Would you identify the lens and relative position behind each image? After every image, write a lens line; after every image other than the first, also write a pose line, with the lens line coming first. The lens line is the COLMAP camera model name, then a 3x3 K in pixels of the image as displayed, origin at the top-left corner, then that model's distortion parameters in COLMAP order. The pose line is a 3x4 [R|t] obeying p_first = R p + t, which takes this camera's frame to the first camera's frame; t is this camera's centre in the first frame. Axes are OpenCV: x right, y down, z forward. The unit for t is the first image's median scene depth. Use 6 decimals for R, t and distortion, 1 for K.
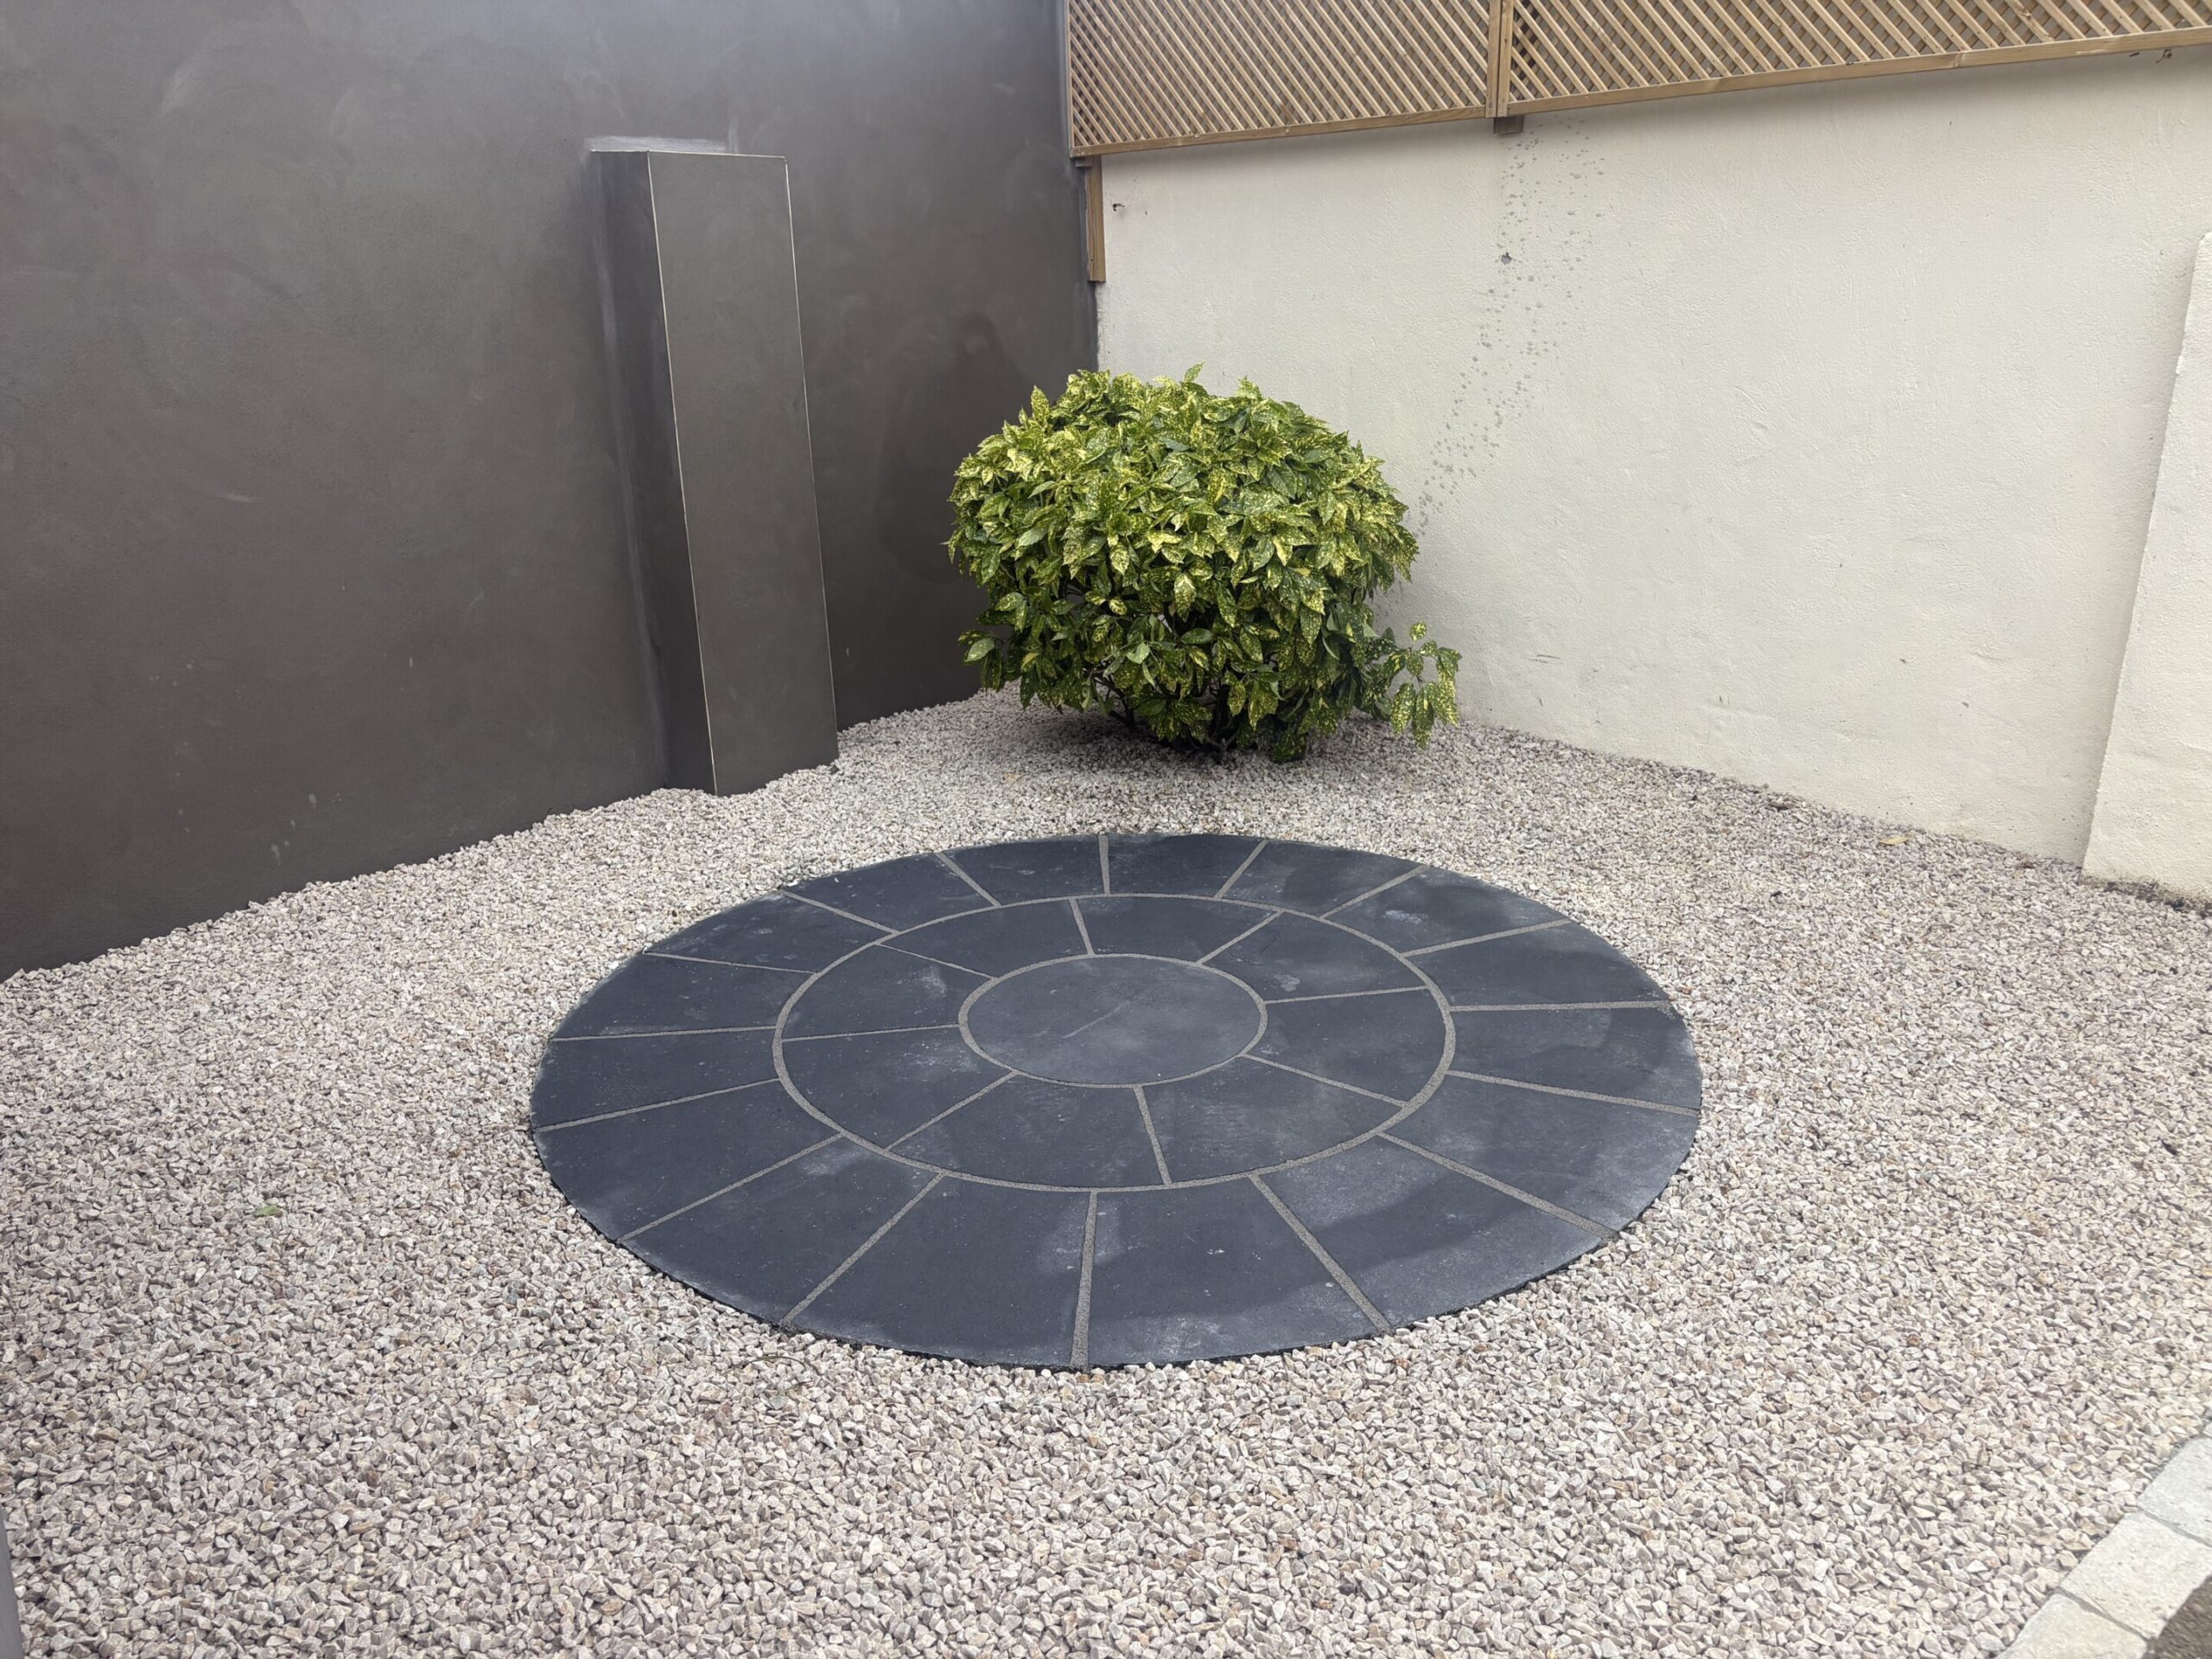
lens RADIAL K [[1673.7, 0, 1105.2], [0, 1673.7, 827.5], [0, 0, 1]] dist [0.048246, -0.049075]
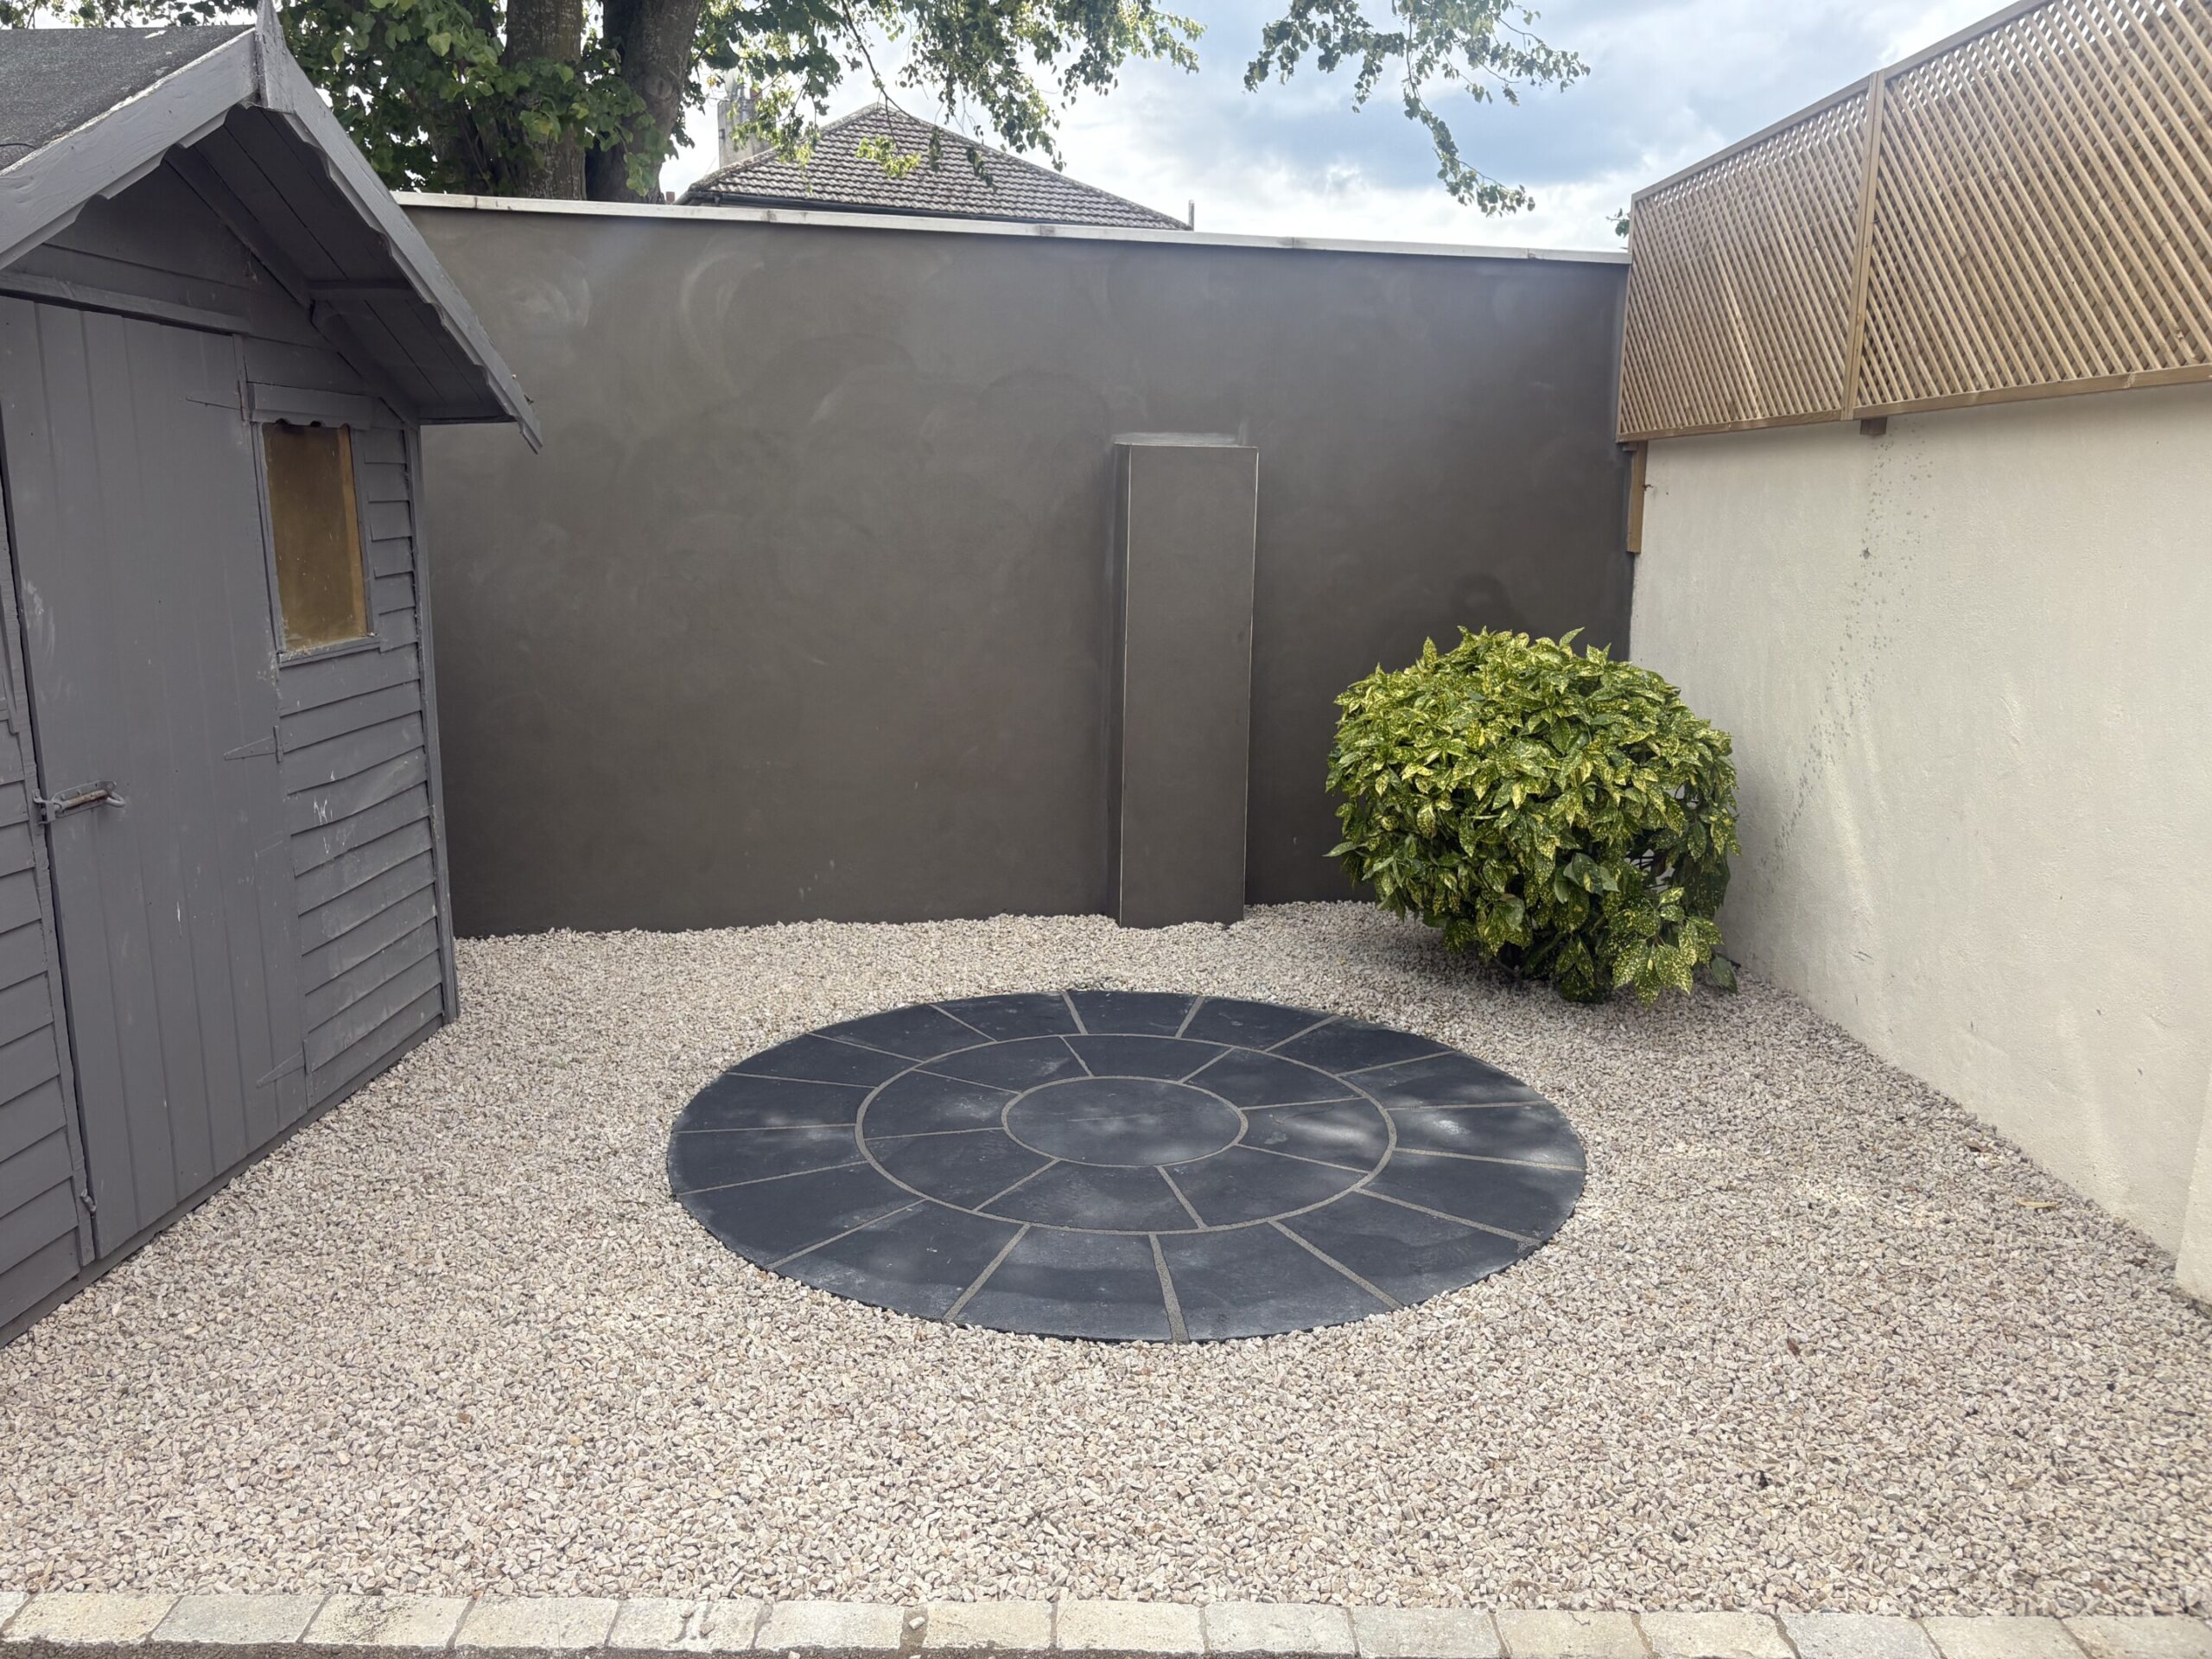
lens RADIAL K [[1673.7, 0, 1097.4], [0, 1673.7, 839.9], [0, 0, 1]] dist [0.048246, -0.049075]
pose [[0.782902, 0.157653, -0.601839, 0.553381], [-0.231266, 0.971789, -0.046280, -0.021532], [0.577564, 0.175417, 0.797276, -0.036219]]
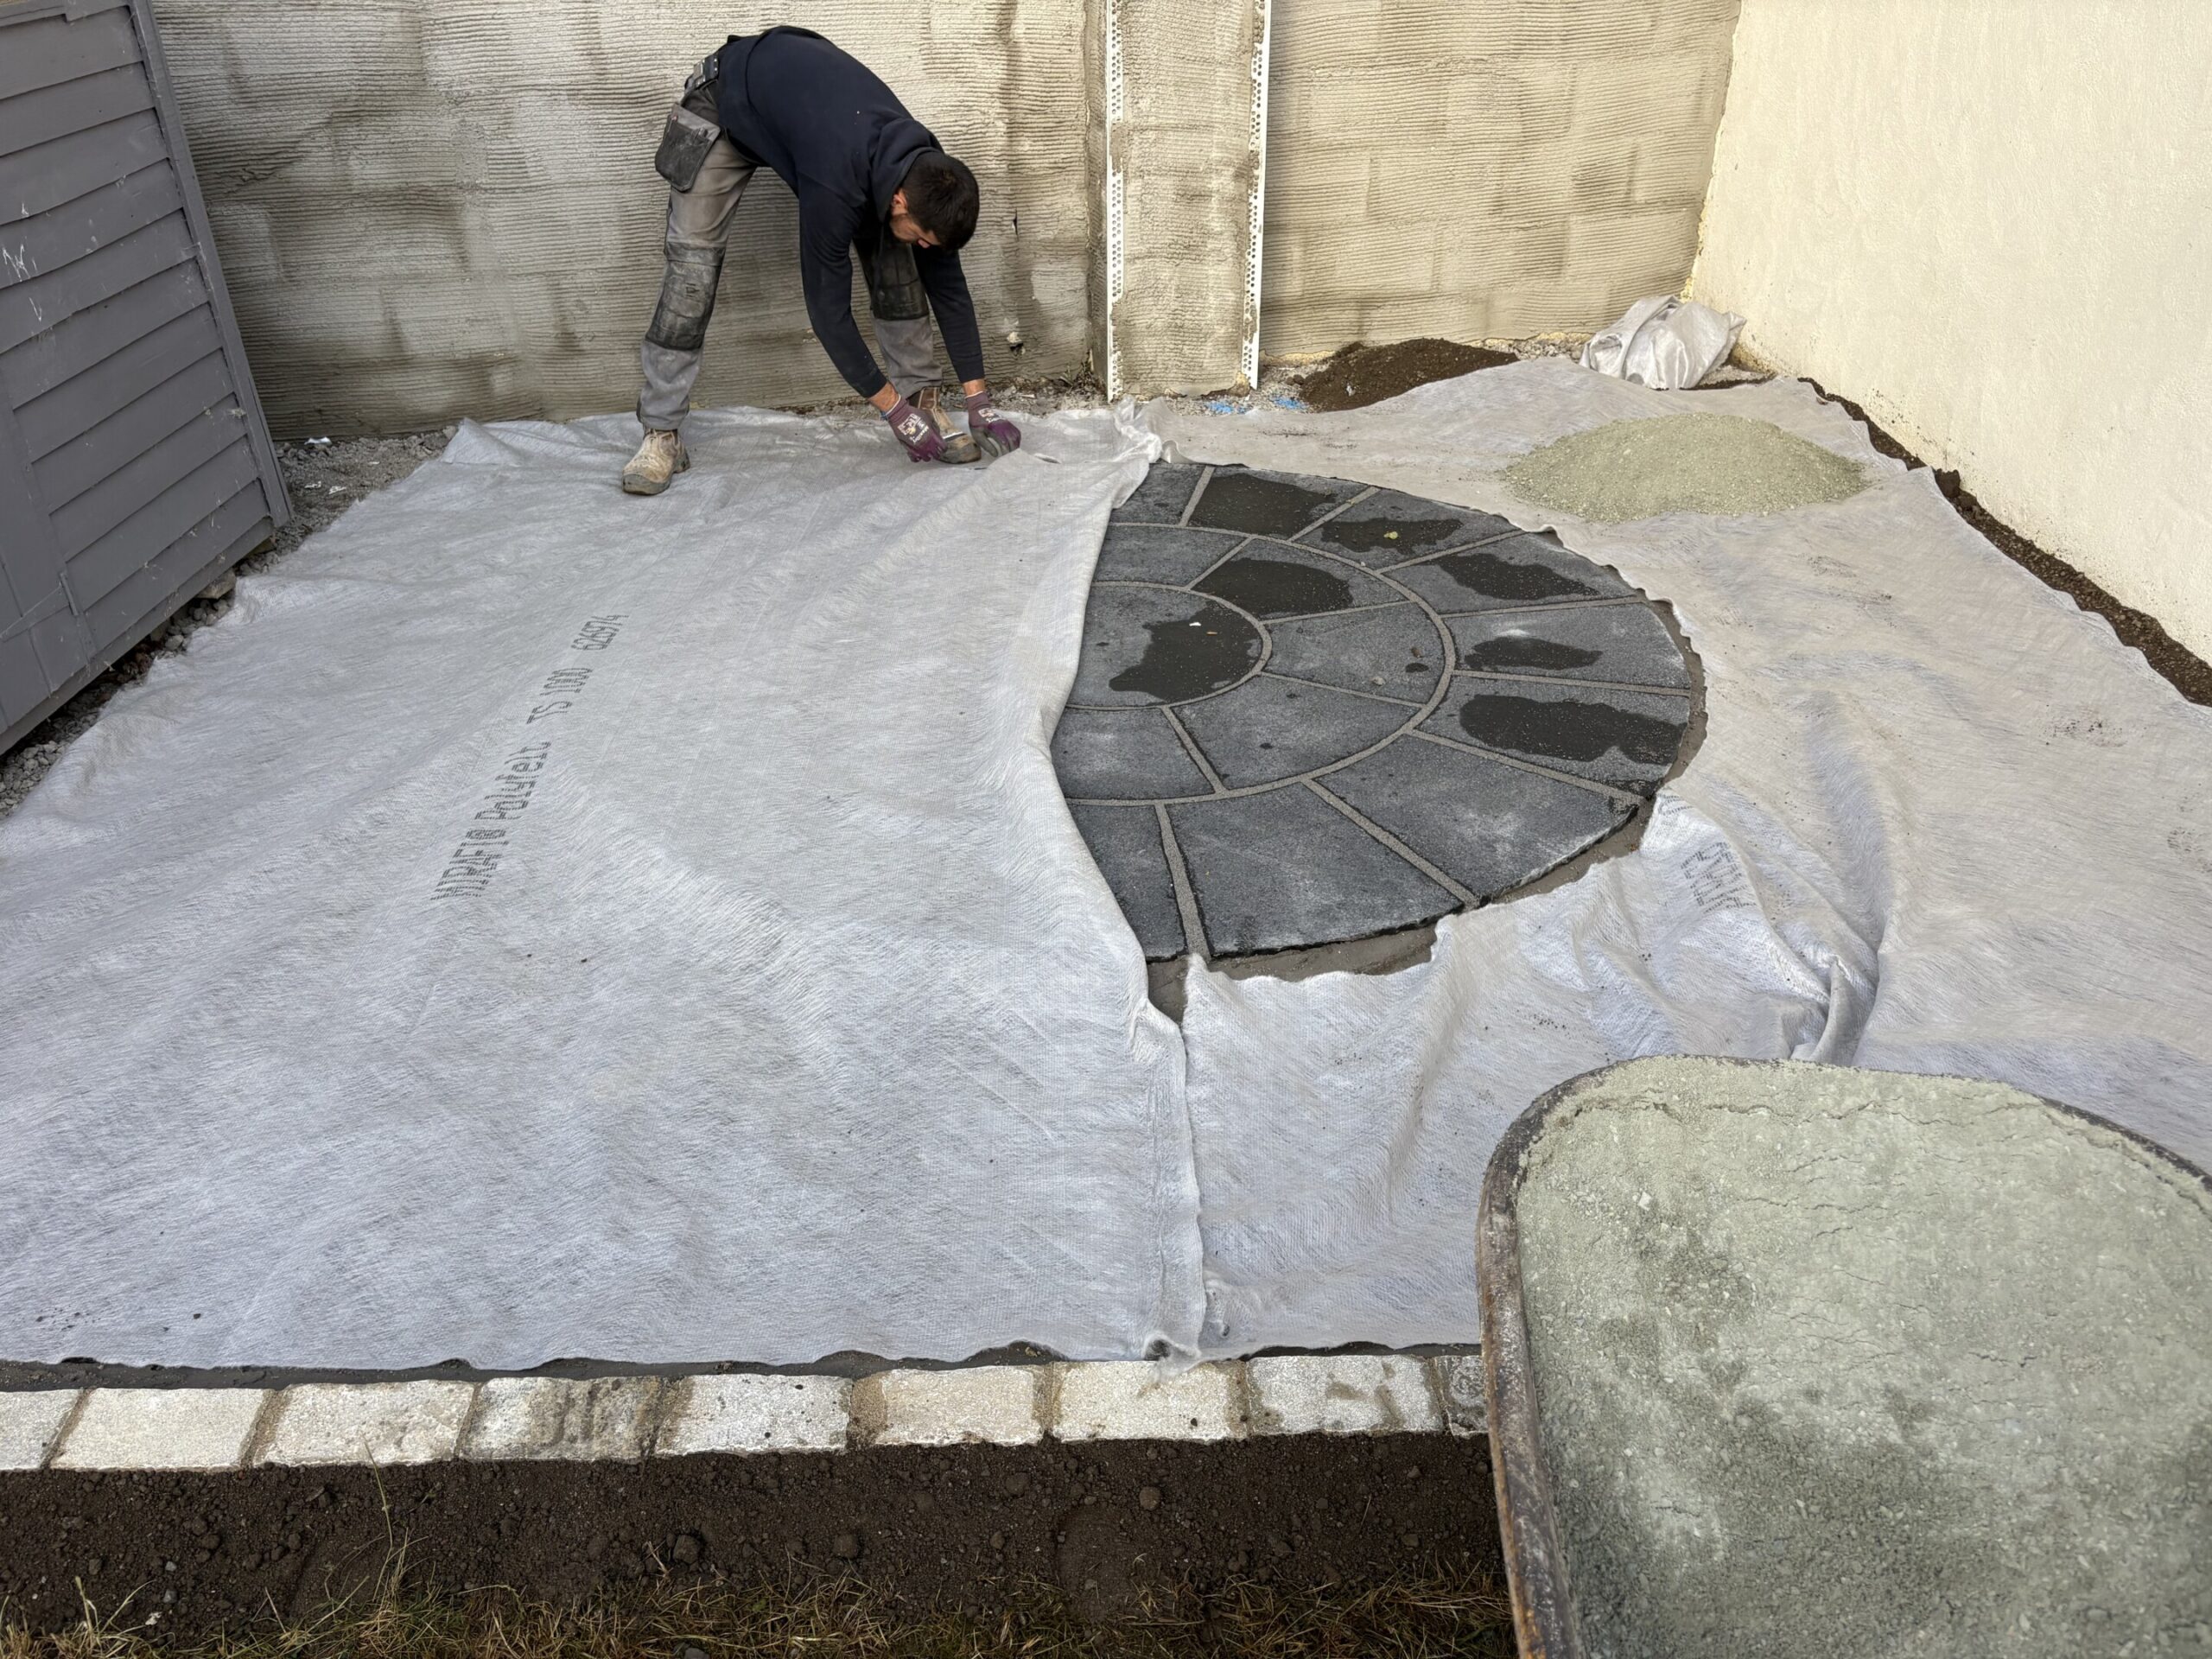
lens RADIAL K [[1673.7, 0, 1111.3], [0, 1673.7, 821.1], [0, 0, 1]] dist [0.048246, -0.049075]
pose [[0.797425, 0.325343, -0.508197, 0.431713], [-0.208579, 0.938901, 0.273788, -0.048065], [0.566222, -0.112326, 0.816563, 0.120005]]
